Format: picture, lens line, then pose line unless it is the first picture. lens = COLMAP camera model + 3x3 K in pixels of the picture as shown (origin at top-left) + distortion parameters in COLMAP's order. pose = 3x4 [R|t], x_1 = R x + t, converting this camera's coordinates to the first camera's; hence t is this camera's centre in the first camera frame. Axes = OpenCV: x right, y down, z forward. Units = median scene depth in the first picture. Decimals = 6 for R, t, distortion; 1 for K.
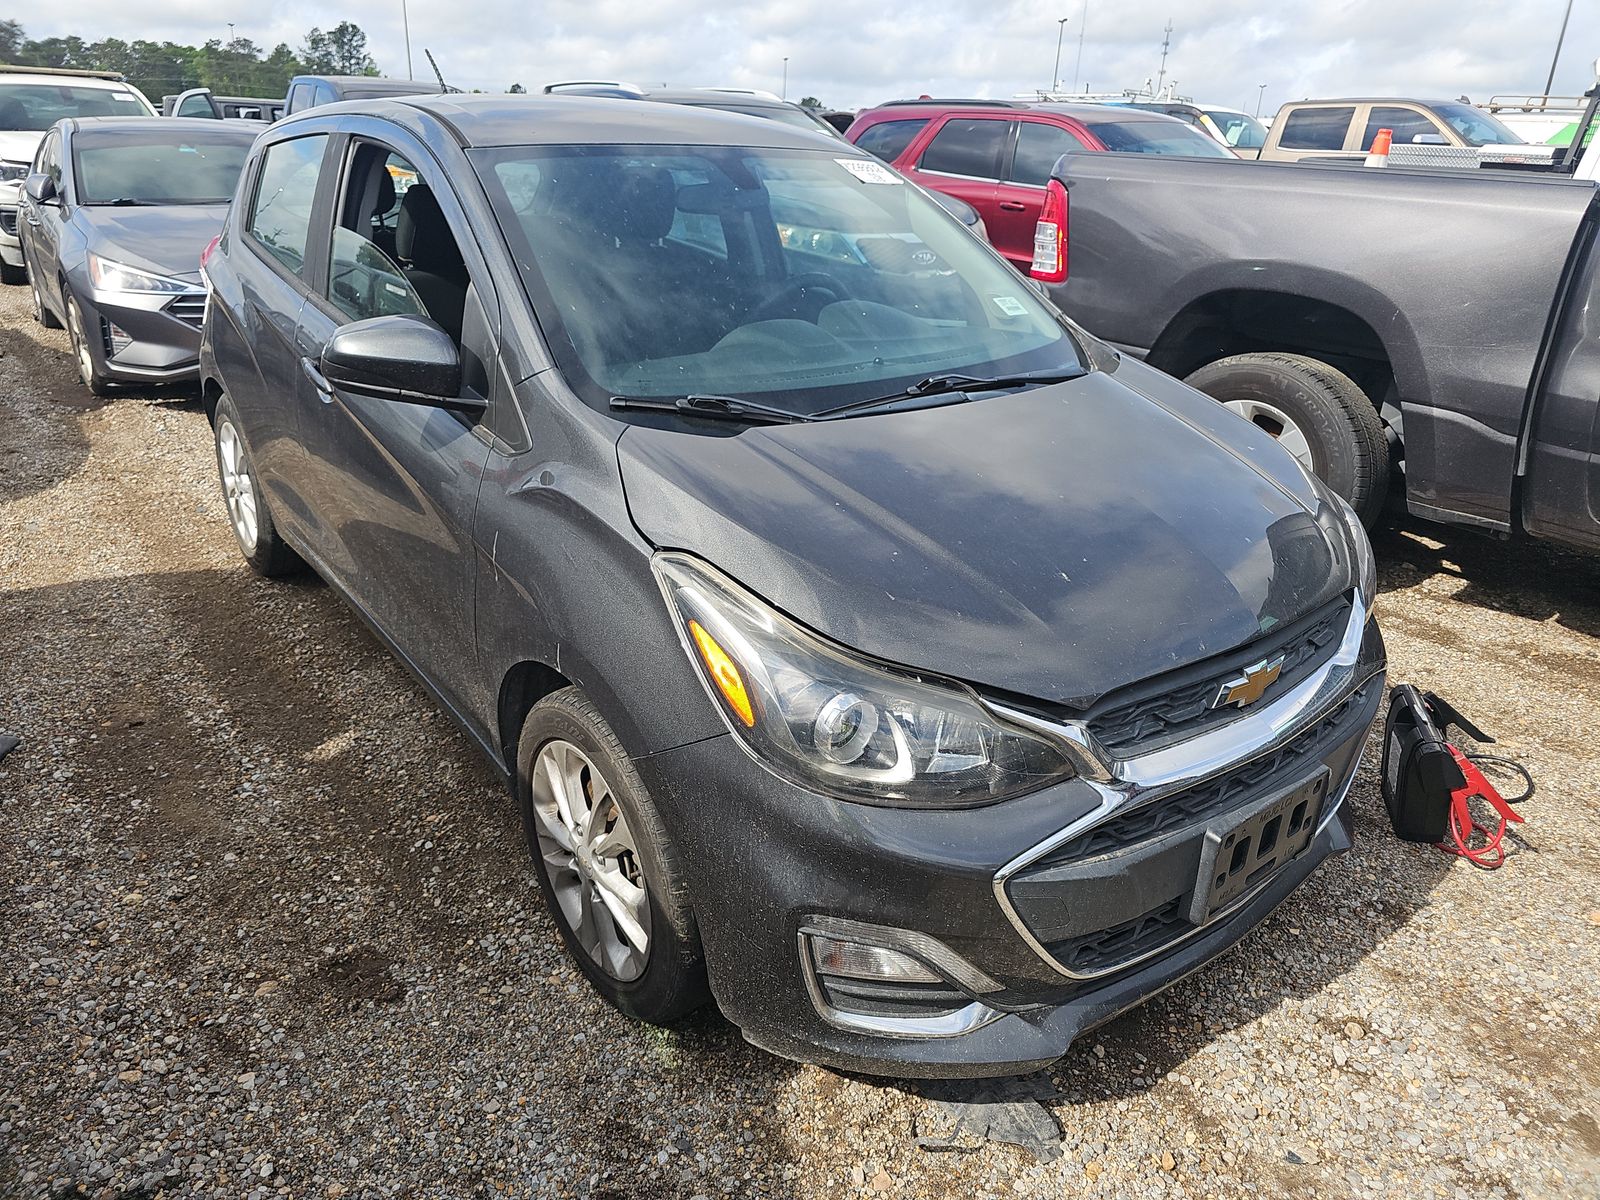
lens RADIAL K [[1094.7, 0, 795.5], [0, 1094.7, 583.8], [0, 0, 1]] dist [0.031553, -0.023419]
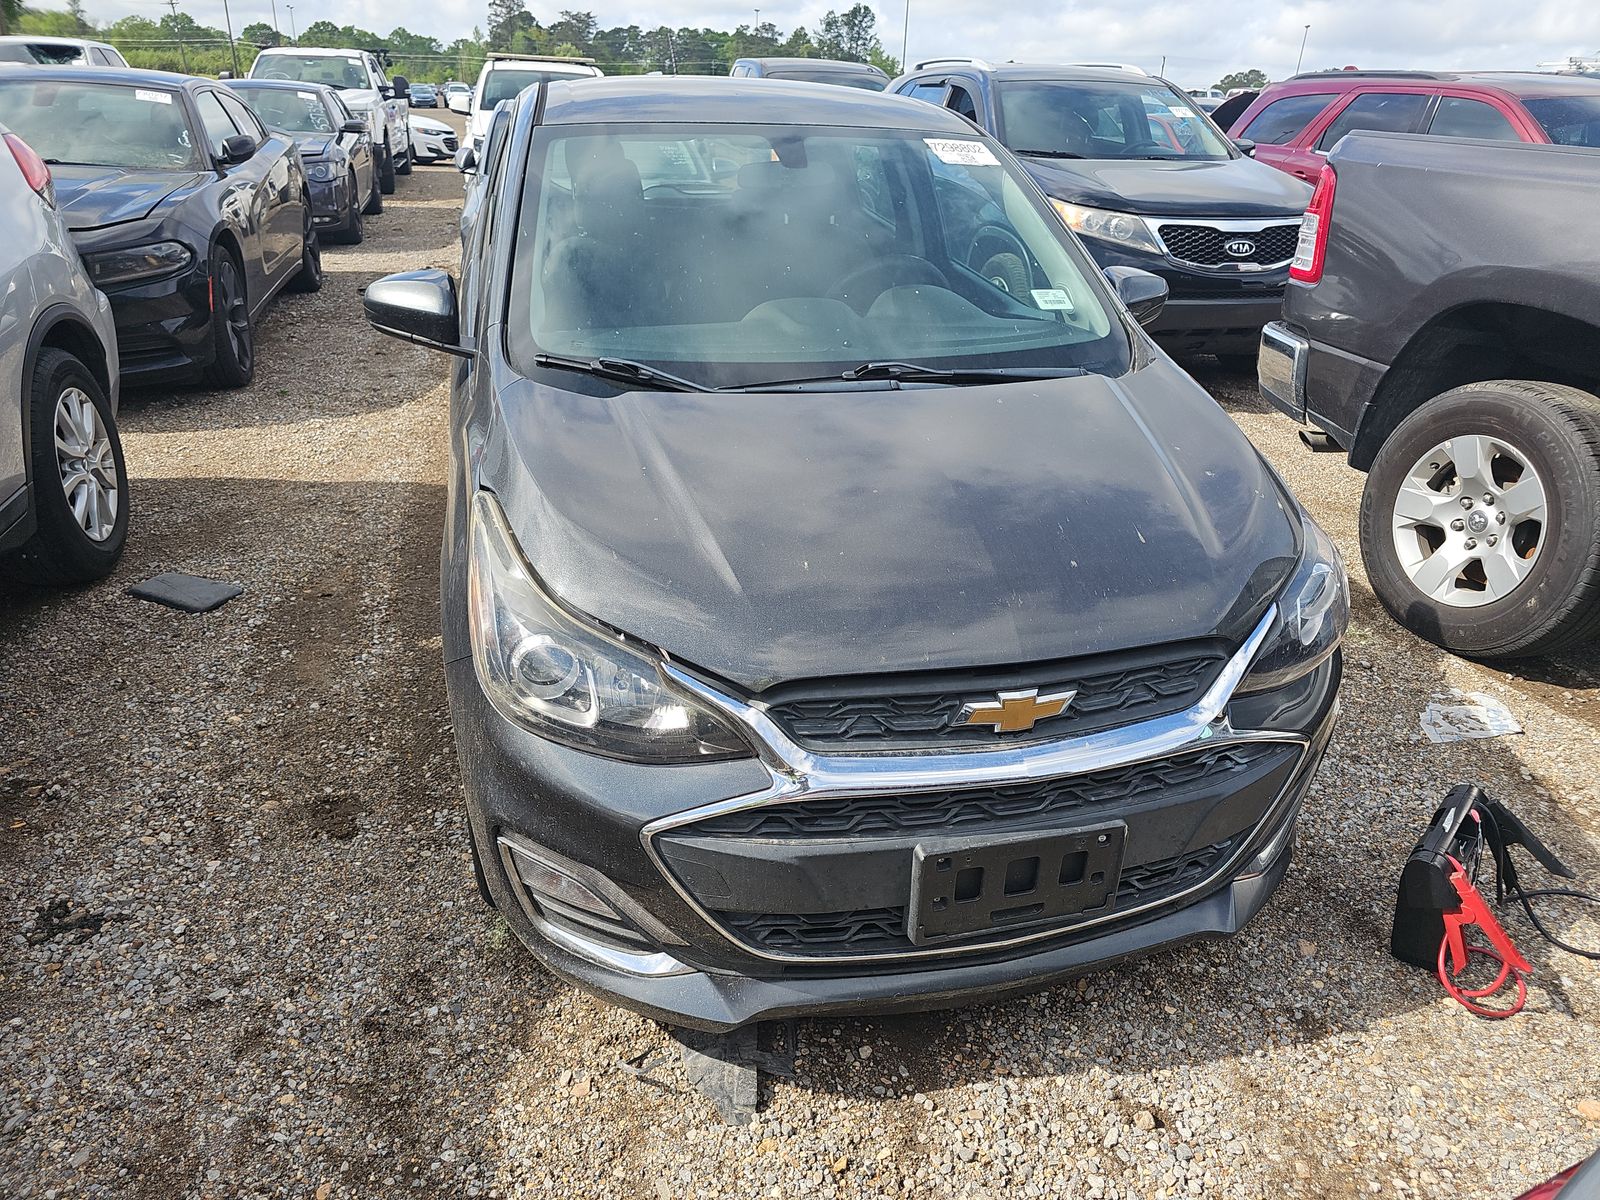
lens RADIAL K [[1094.7, 0, 797.4], [0, 1094.7, 609.1], [0, 0, 1]] dist [0.031553, -0.023419]
pose [[0.919773, 0.162843, -0.357071, 0.496311], [-0.149806, 0.986637, 0.064075, -0.024236], [0.362733, -0.005443, 0.931877, 0.054420]]
